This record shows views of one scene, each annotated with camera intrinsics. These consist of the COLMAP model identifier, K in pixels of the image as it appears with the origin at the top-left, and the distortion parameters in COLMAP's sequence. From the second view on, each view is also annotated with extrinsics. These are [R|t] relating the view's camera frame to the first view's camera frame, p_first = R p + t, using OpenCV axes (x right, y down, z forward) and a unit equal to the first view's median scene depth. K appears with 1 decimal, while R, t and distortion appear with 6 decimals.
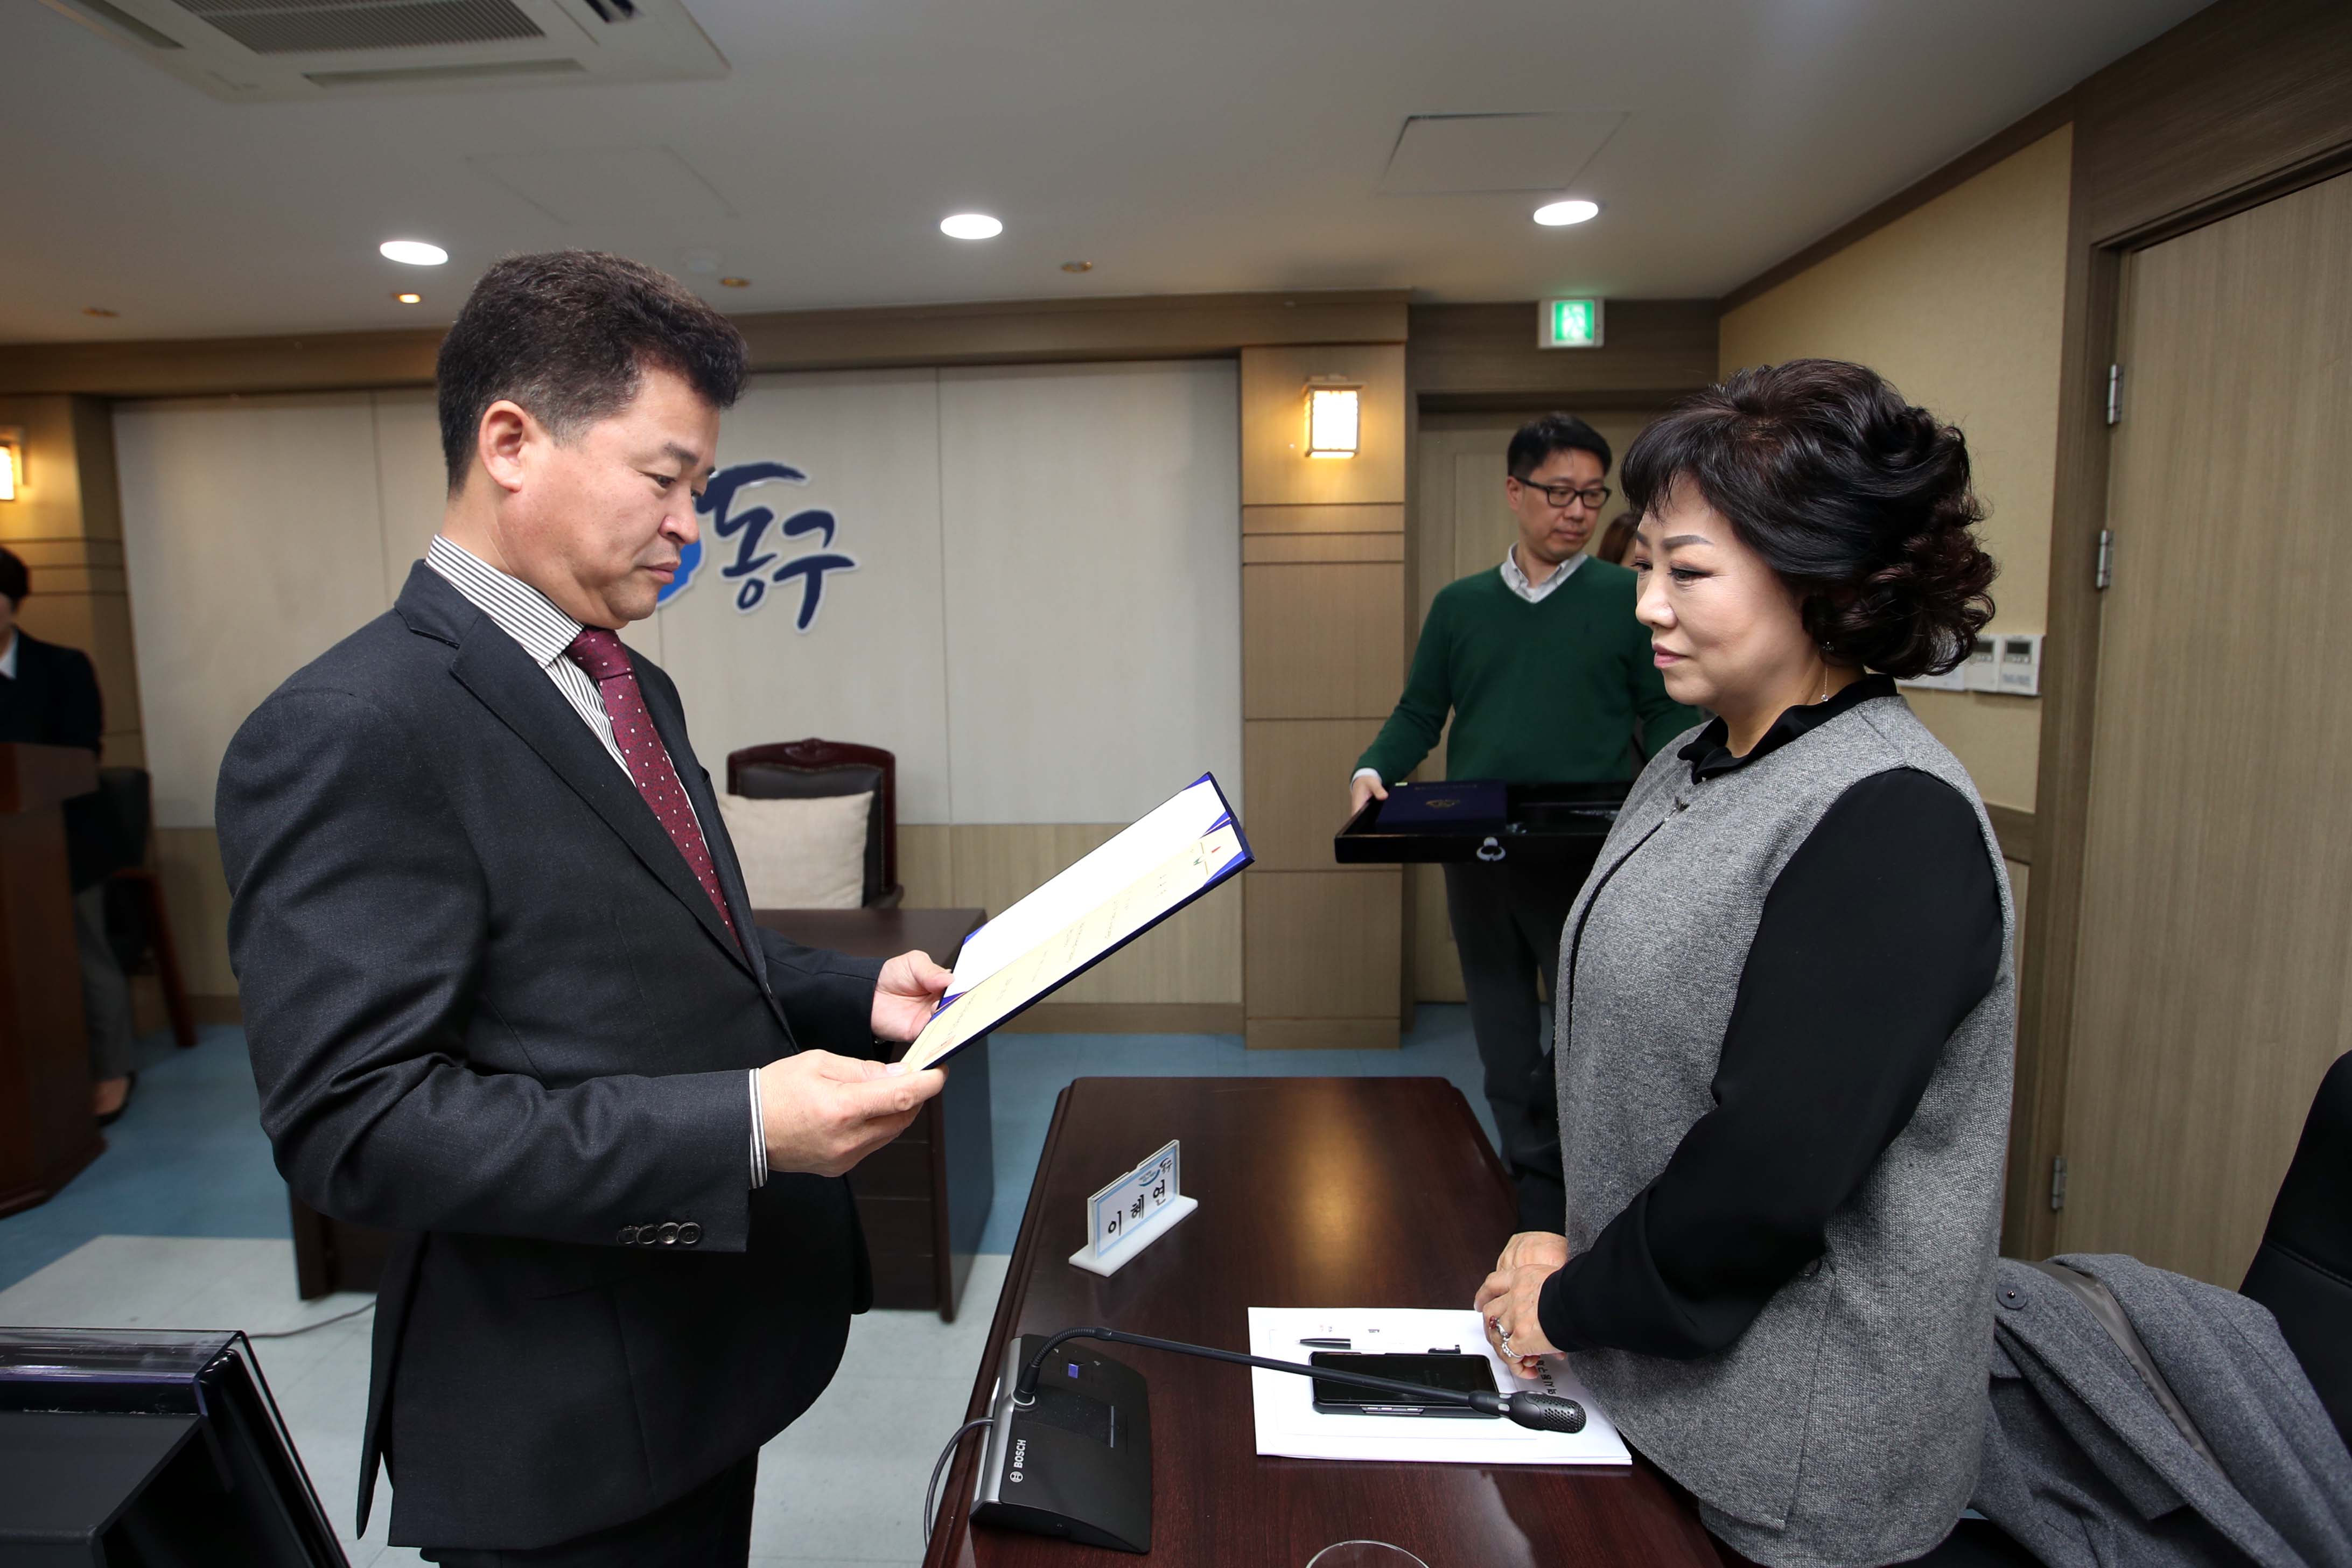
lens RADIAL K [[934.1, 0, 1167.5], [0, 934.1, 732.5], [0, 0, 1]] dist [-0.048233, 0.000134]
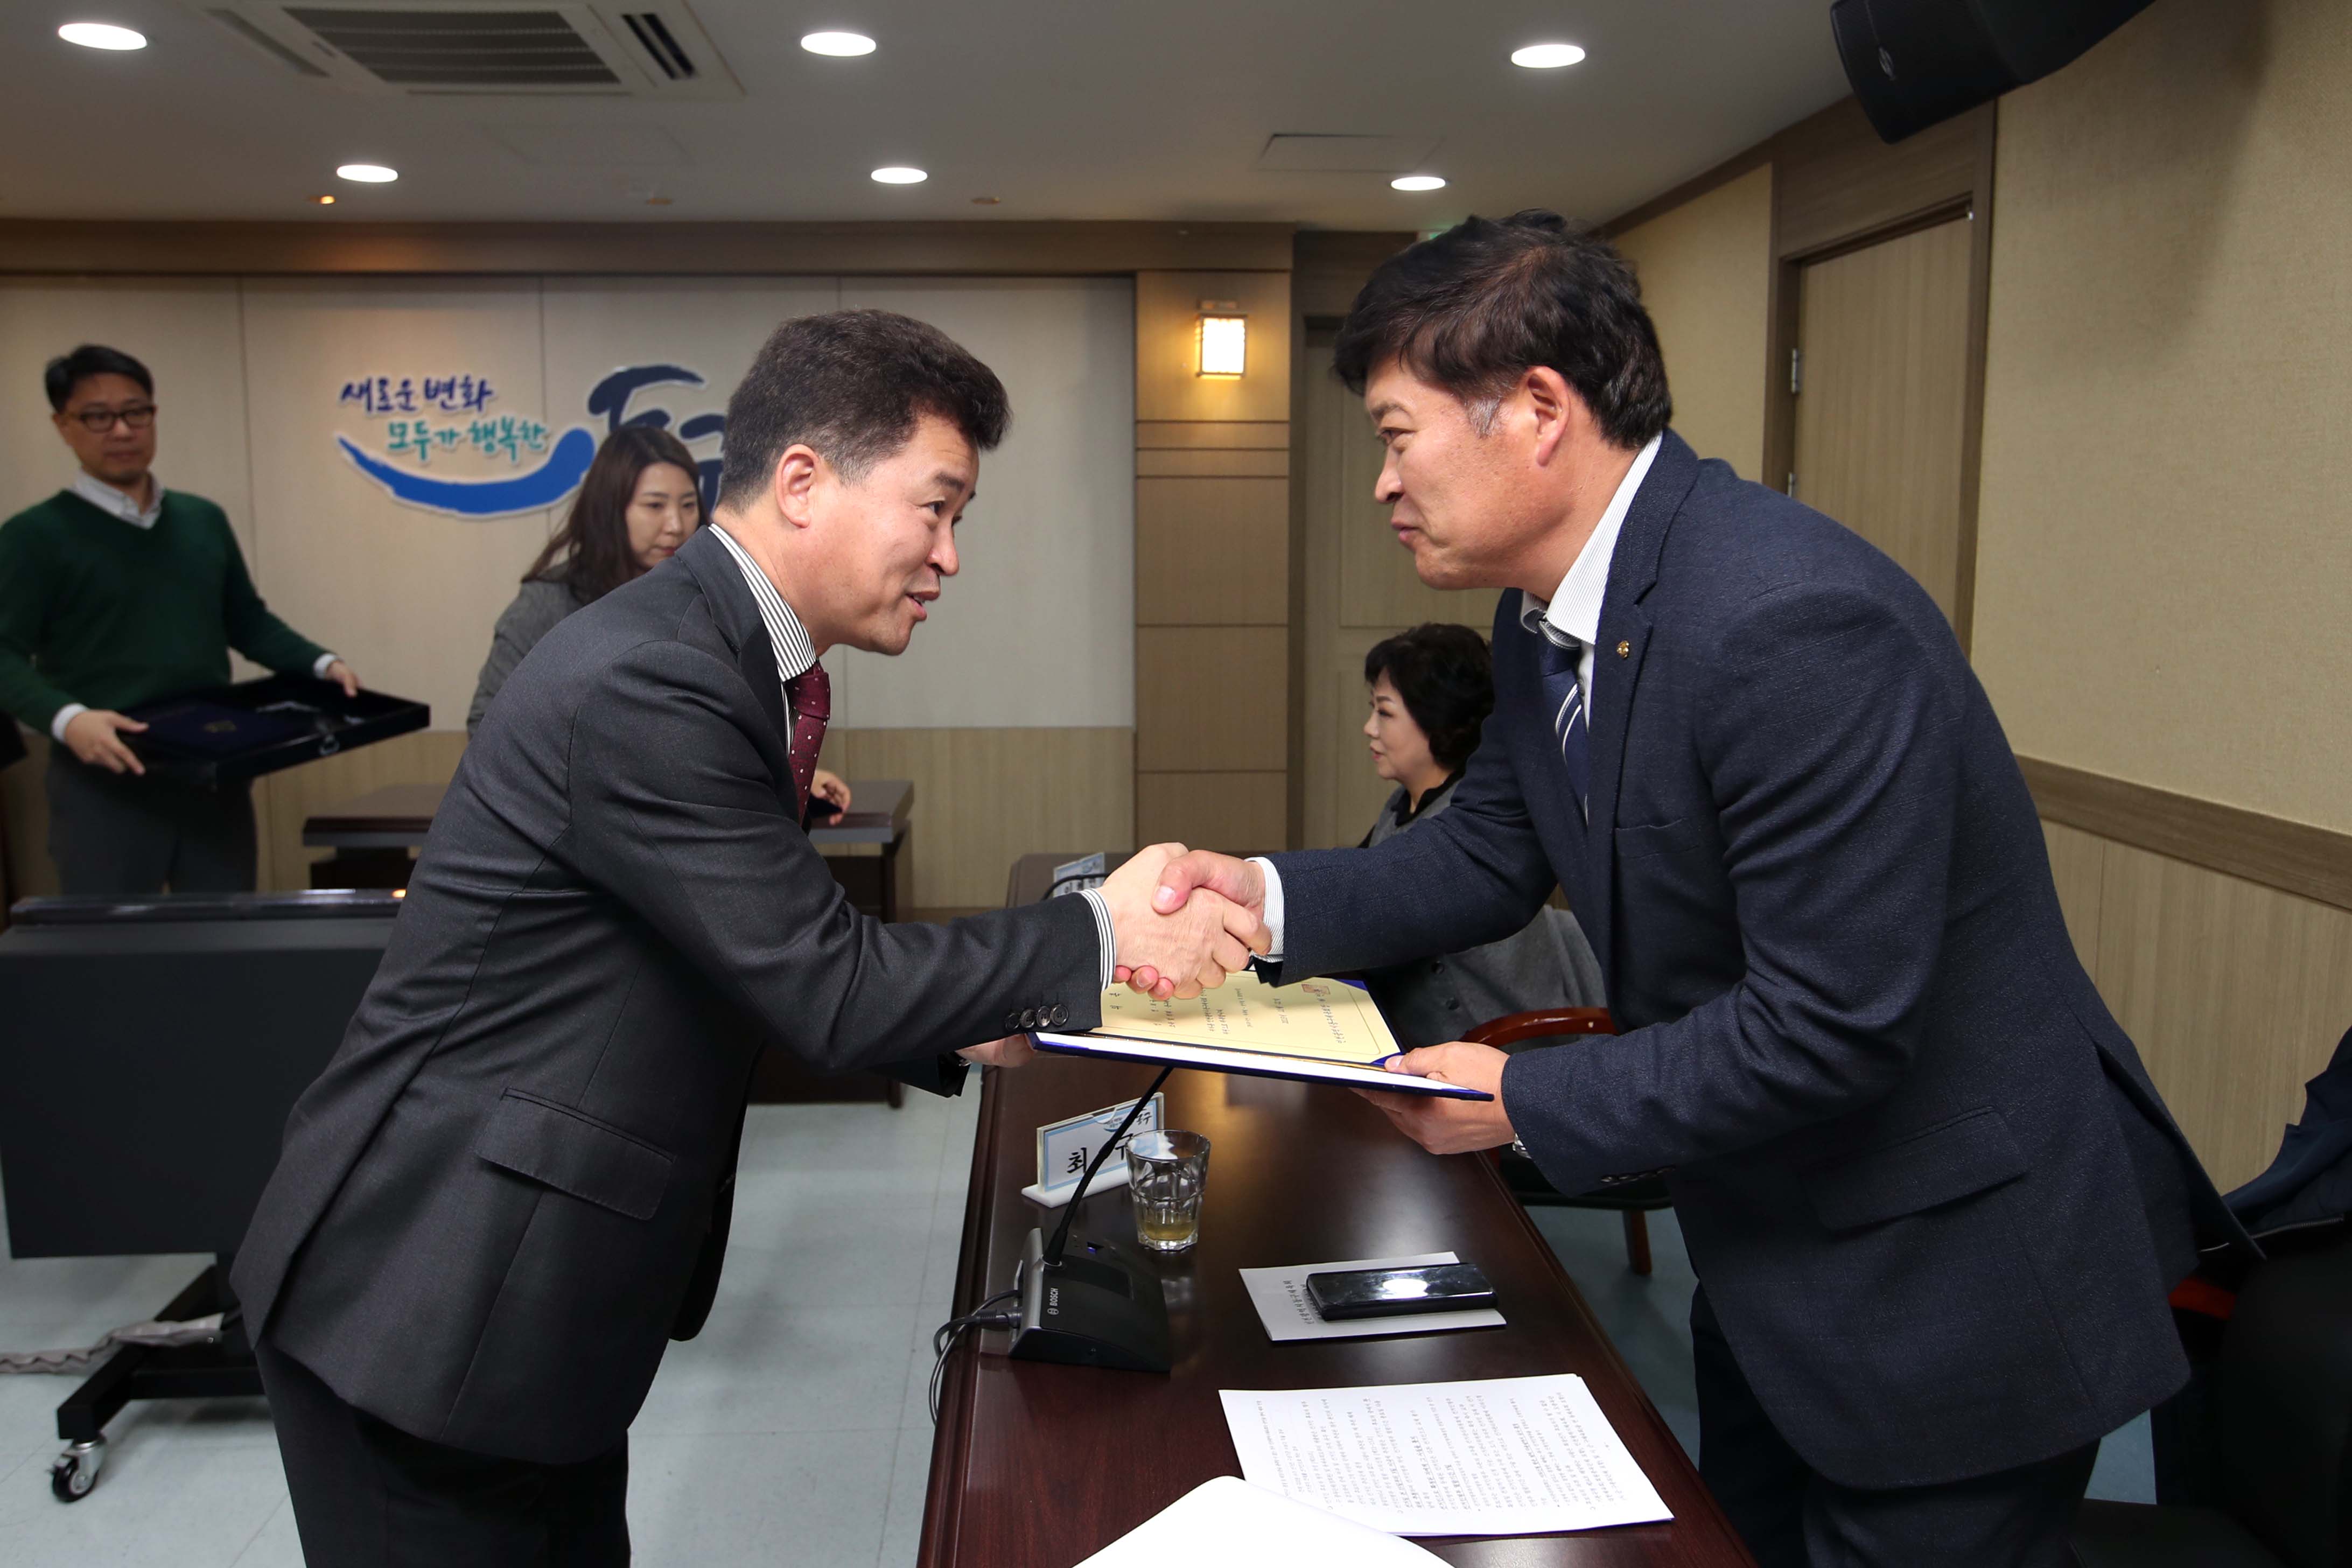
lens RADIAL K [[1766.7, 0, 1150.8], [0, 1766.7, 778.3], [0, 0, 1]] dist [-0.051616, 0.005850]
pose [[0.994911, 0.000265, 0.100760, -0.103296], [-0.003391, 0.999518, 0.030849, 0.097328], [-0.100704, -0.031034, 0.994432, -0.986194]]
